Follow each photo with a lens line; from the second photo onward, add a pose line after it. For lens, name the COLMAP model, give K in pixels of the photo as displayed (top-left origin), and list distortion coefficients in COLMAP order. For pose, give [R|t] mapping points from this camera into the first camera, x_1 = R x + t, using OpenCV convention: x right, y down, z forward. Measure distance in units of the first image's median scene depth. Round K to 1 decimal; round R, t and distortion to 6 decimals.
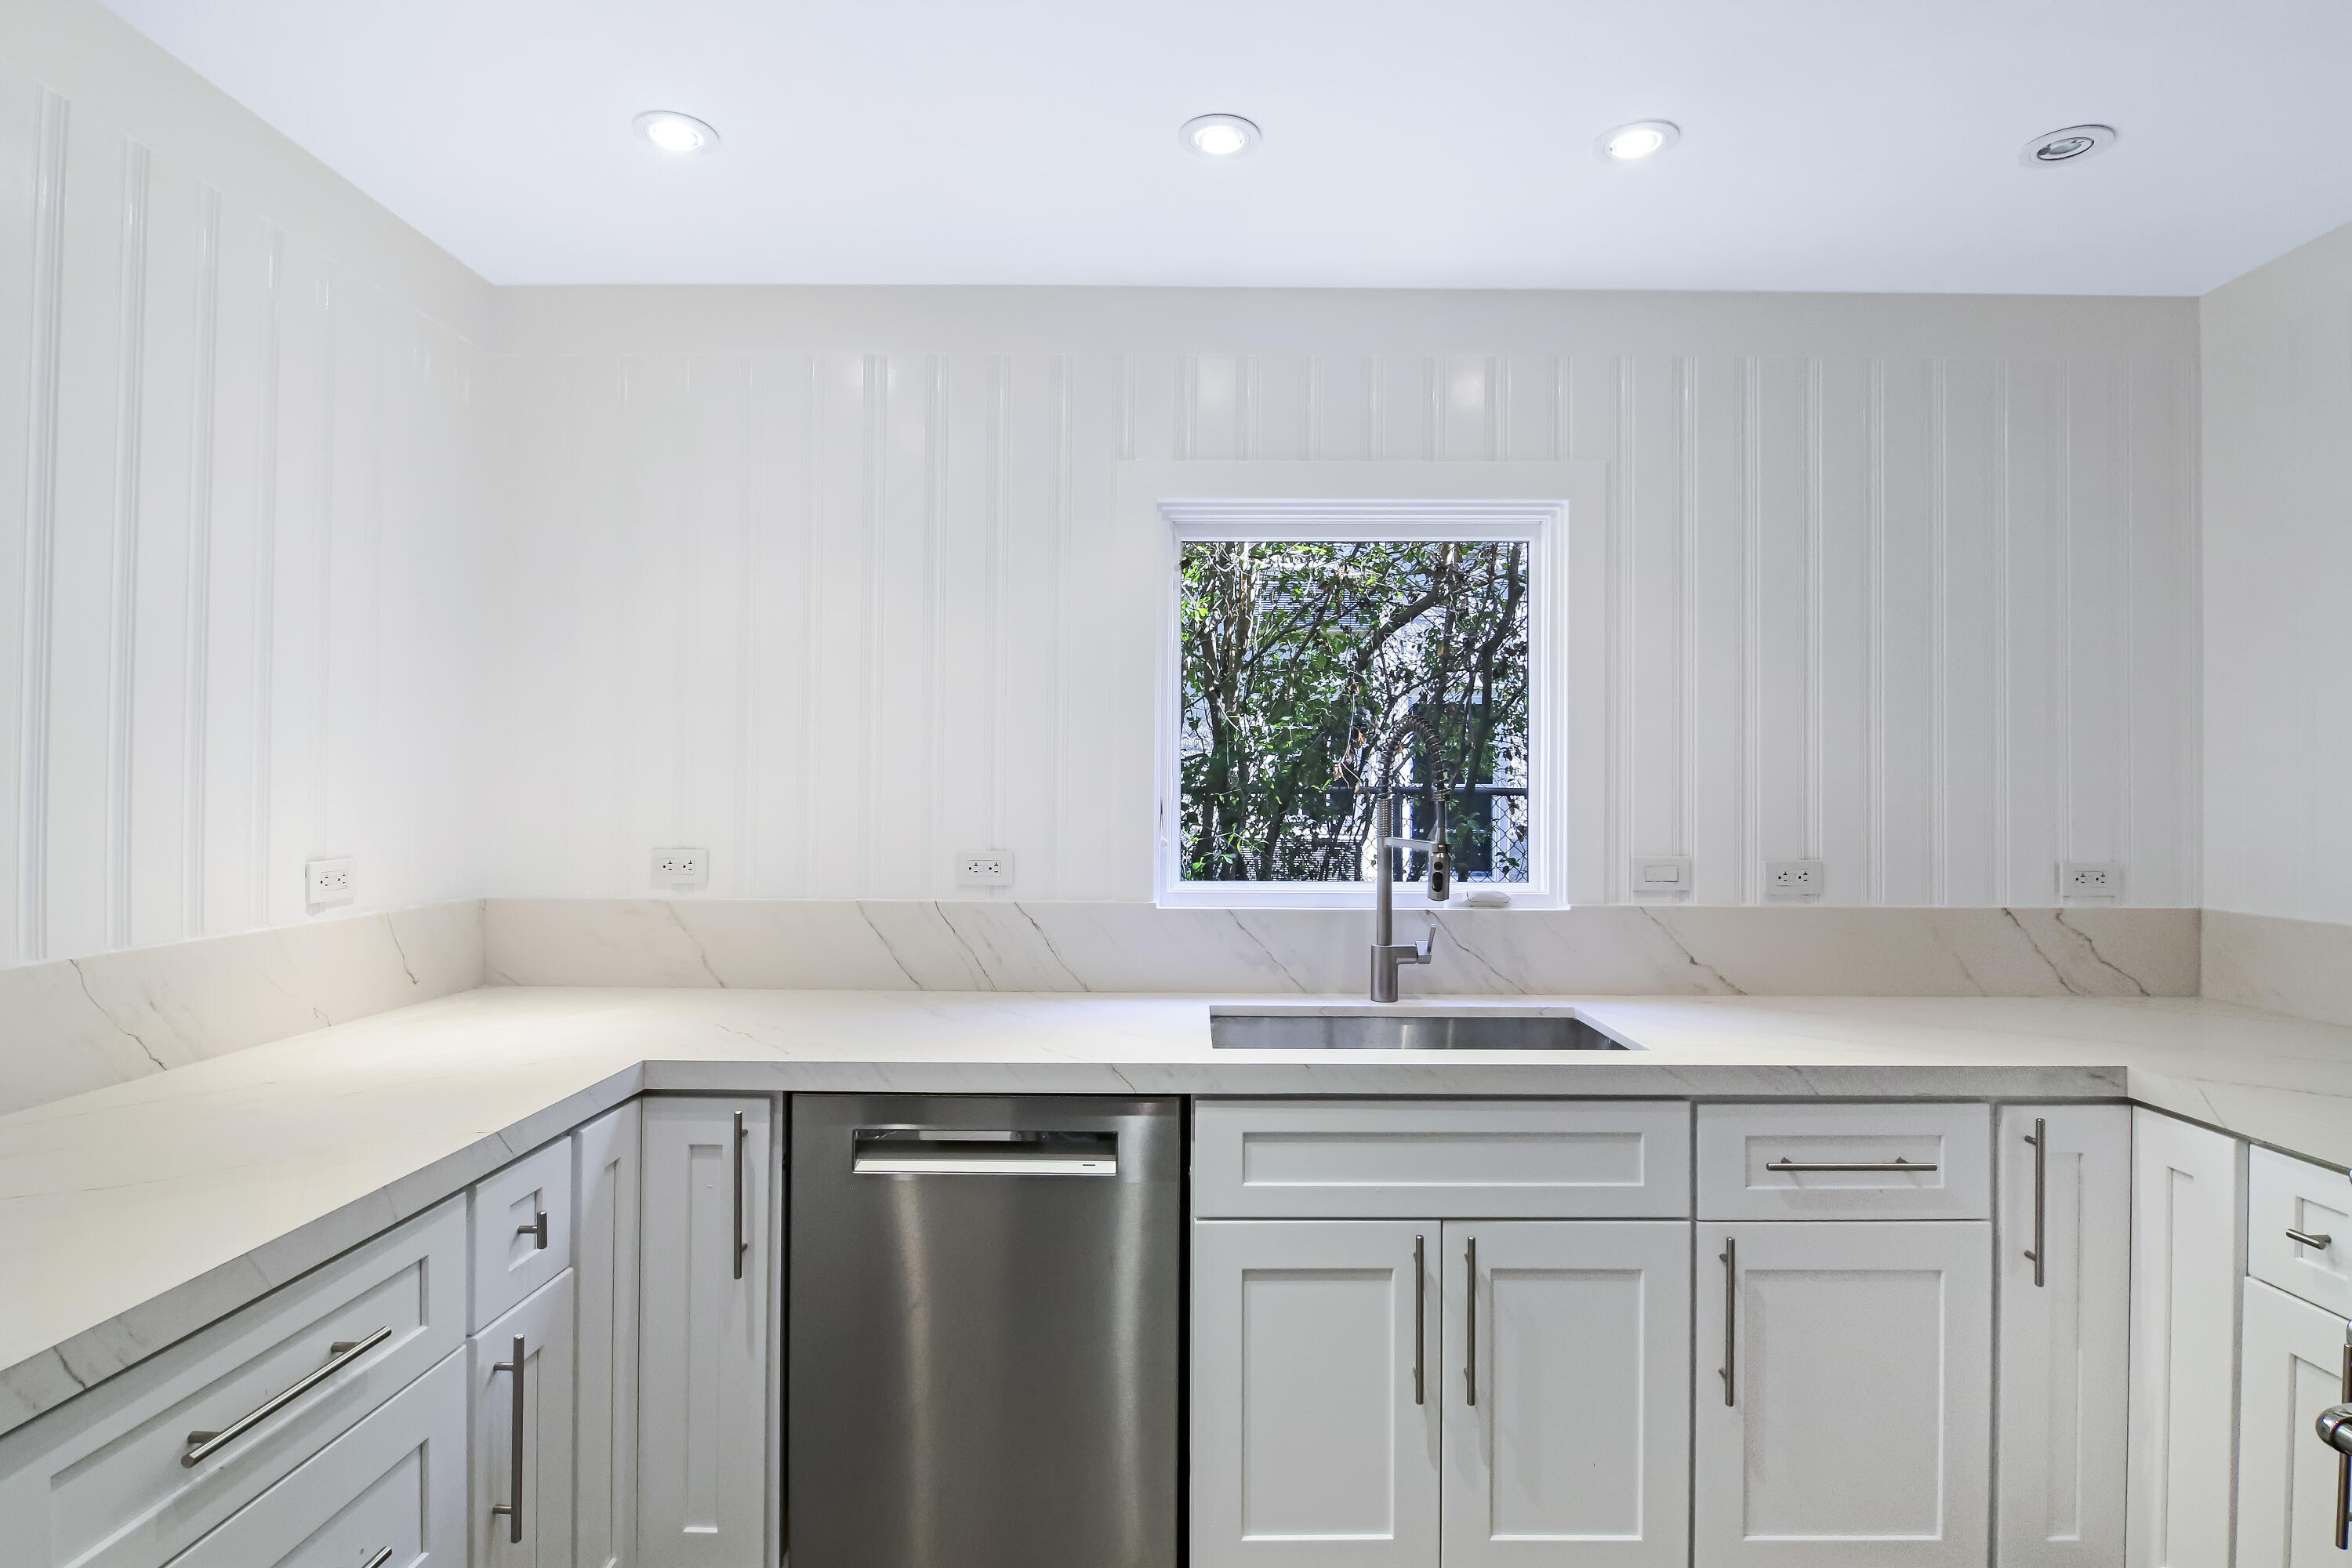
lens RADIAL K [[1231.7, 0, 1216.9], [0, 1231.7, 765.7], [0, 0, 1]] dist [-0.000197, -0.015582]
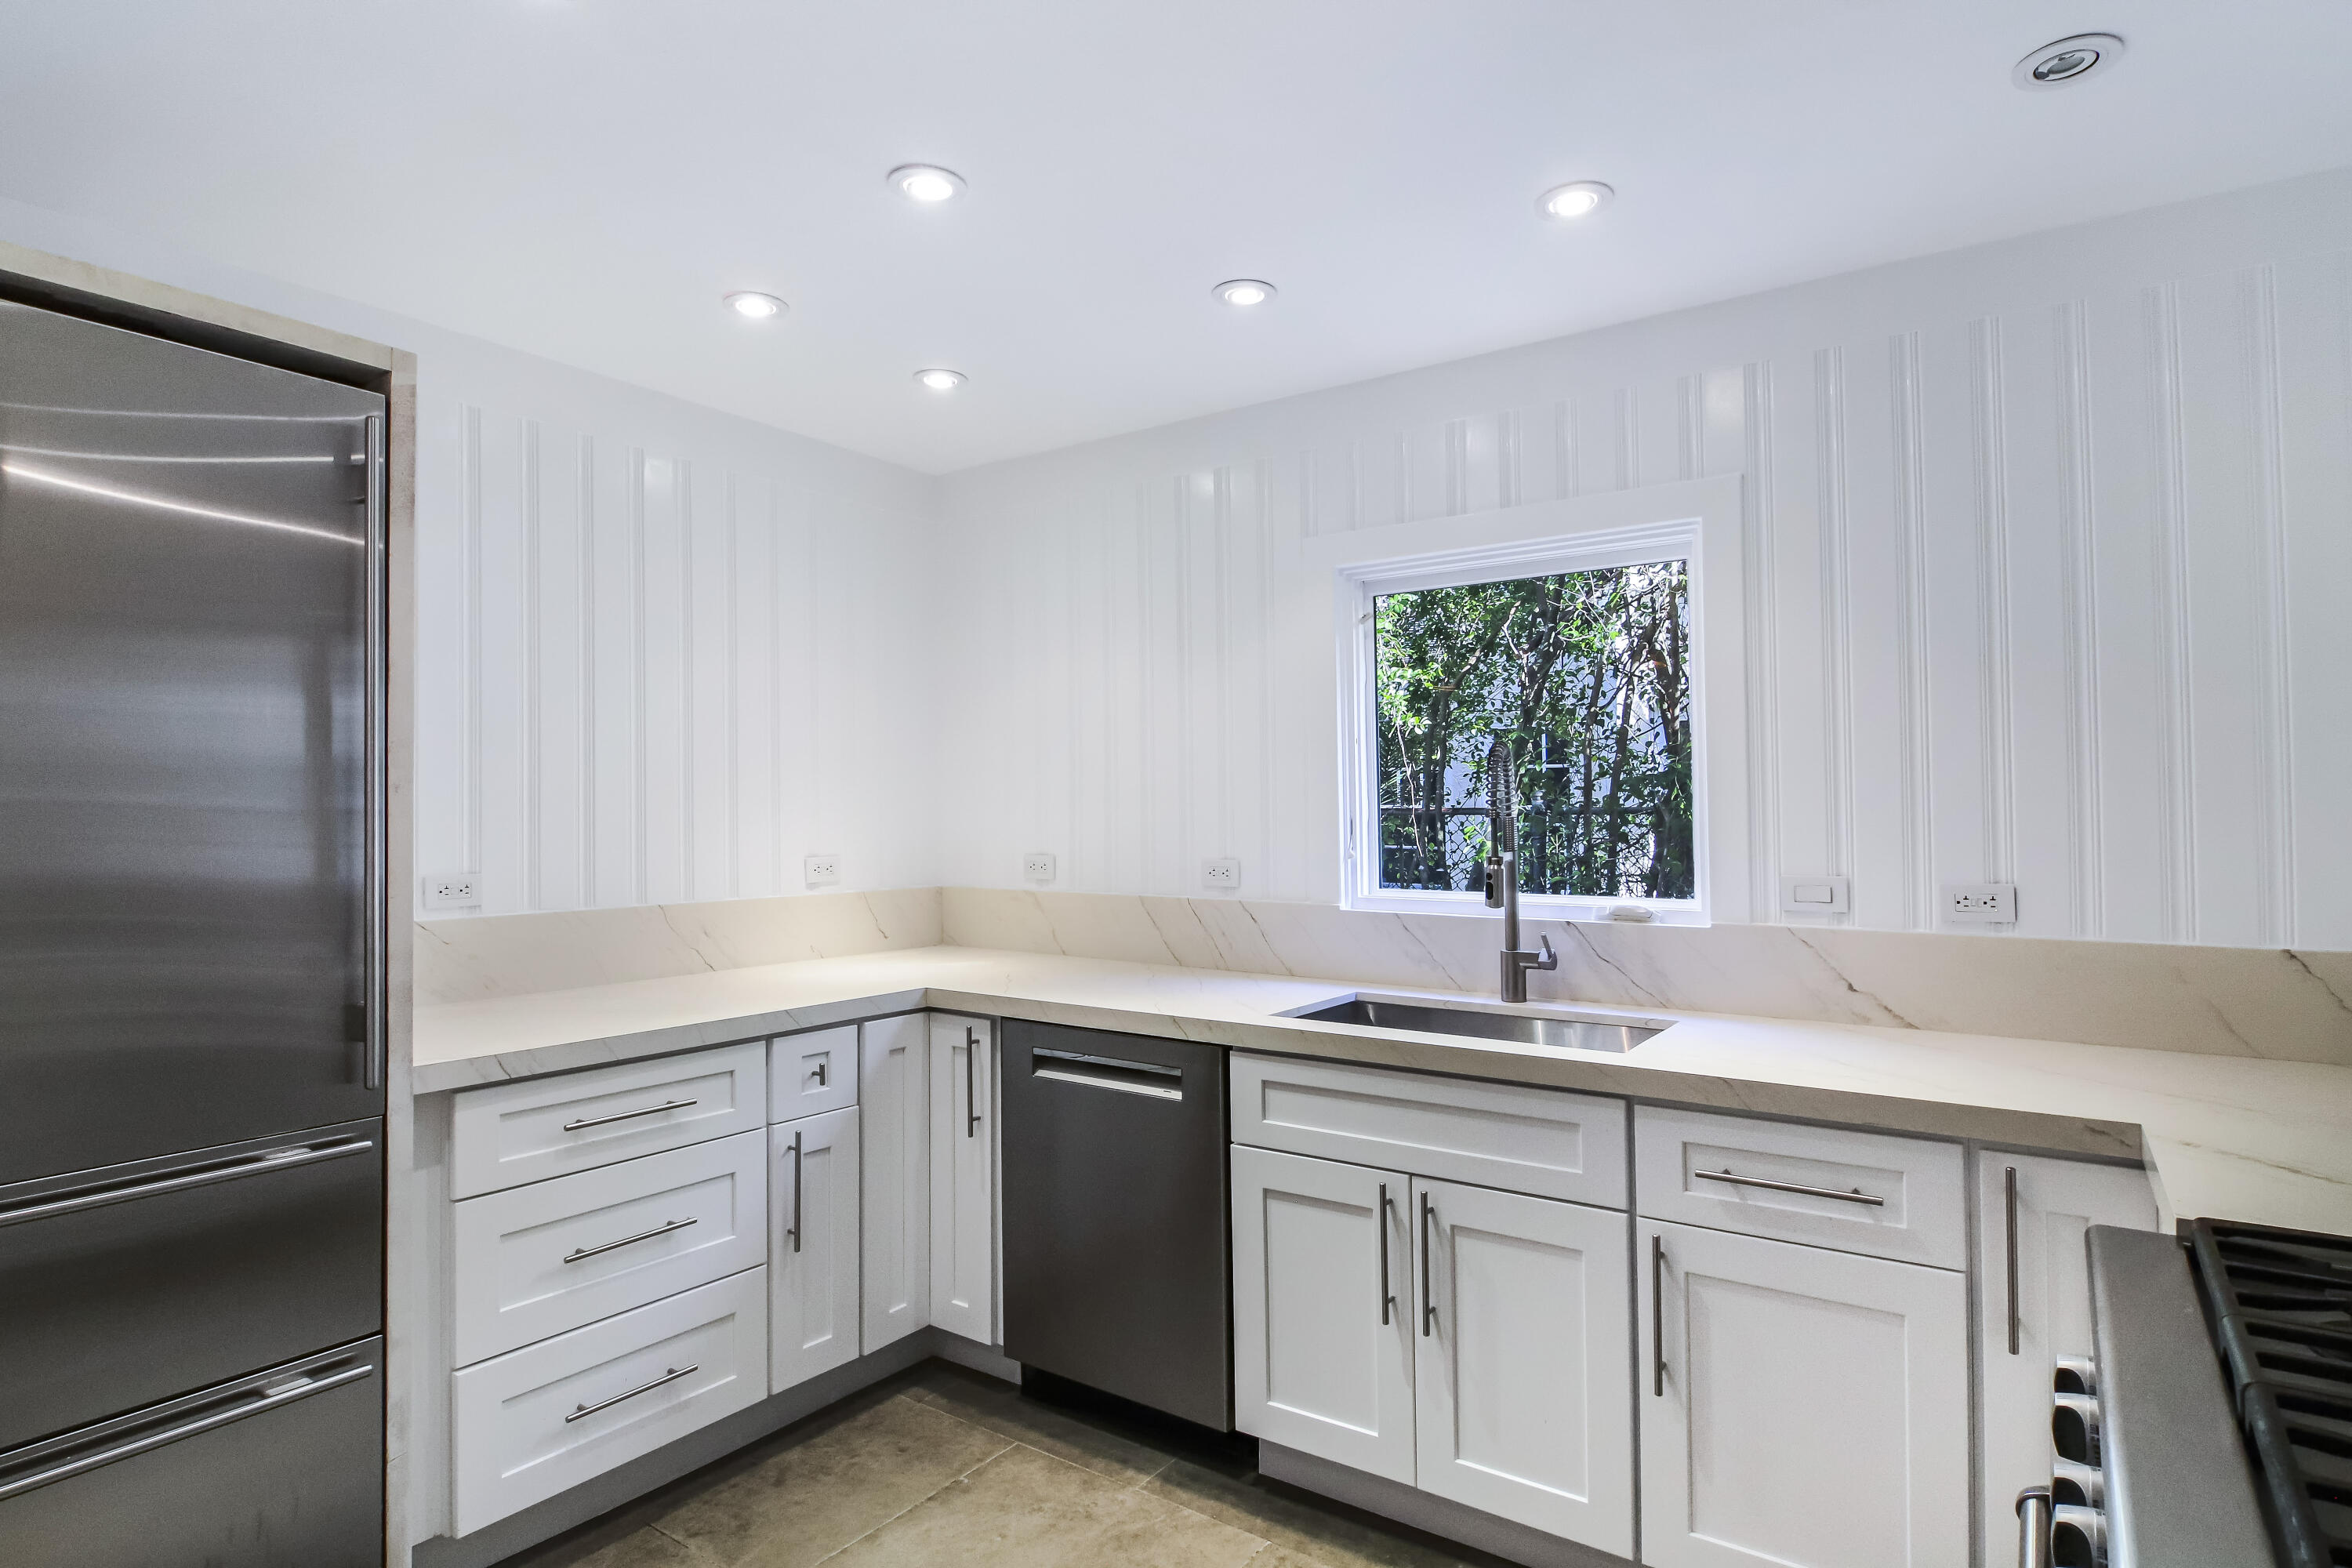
lens RADIAL K [[1224.0, 0, 1185.4], [0, 1224.0, 789.4], [0, 0, 1]] dist [0.000520, -0.011727]
pose [[0.822888, -0.017330, -0.567940, 0.612212], [0.016671, 0.999841, -0.006354, 0.005505], [0.567960, -0.004240, 0.823045, -0.070873]]
